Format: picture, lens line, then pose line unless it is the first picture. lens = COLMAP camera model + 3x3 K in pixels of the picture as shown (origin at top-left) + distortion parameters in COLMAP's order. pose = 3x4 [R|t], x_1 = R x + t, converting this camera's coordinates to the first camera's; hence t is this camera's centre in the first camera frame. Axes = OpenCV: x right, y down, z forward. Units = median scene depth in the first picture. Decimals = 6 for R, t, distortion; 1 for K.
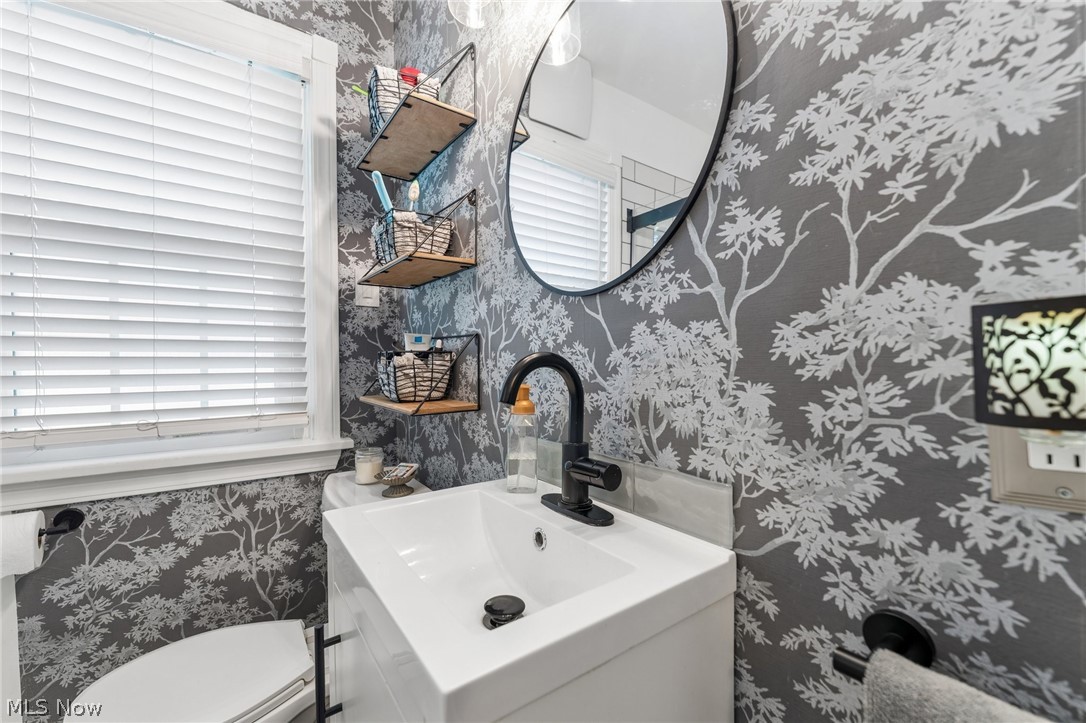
lens RADIAL K [[440.1, 0, 543.9], [0, 440.1, 369.2], [0, 0, 1]] dist [-0.001558, -0.000785]
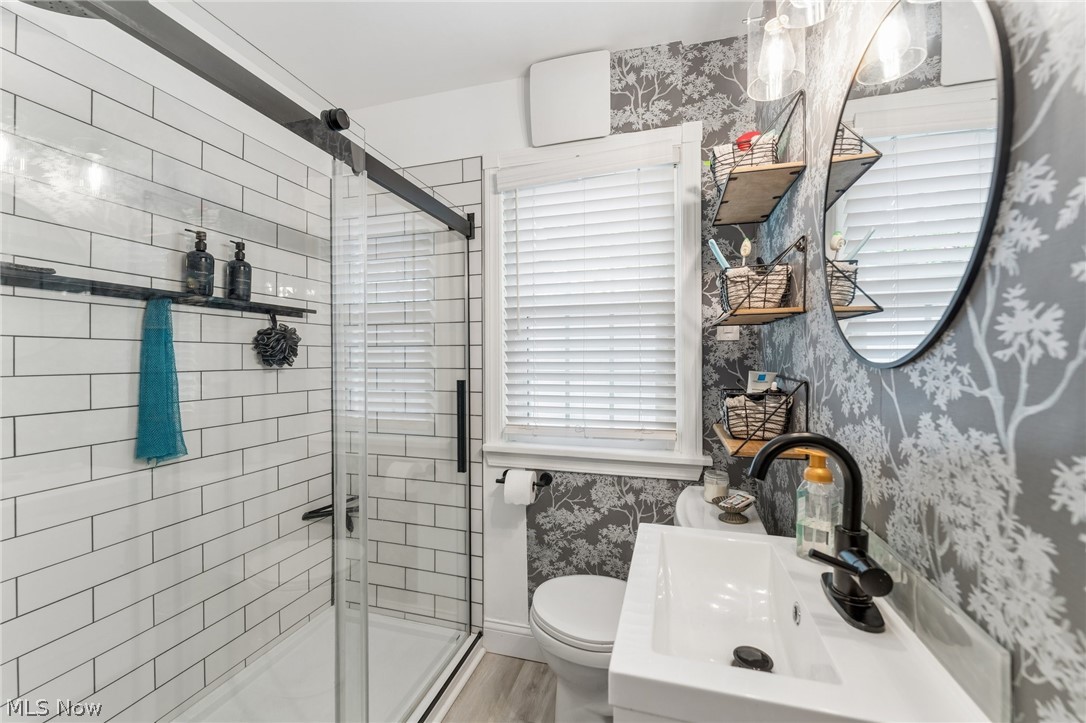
lens RADIAL K [[440.1, 0, 543.4], [0, 440.1, 359.7], [0, 0, 1]] dist [-0.001558, -0.000785]
pose [[0.610391, 0.007042, -0.792069, 0.270448], [-0.012342, 0.999924, -0.000620, -0.122792], [0.792004, 0.010154, 0.610431, -0.063519]]
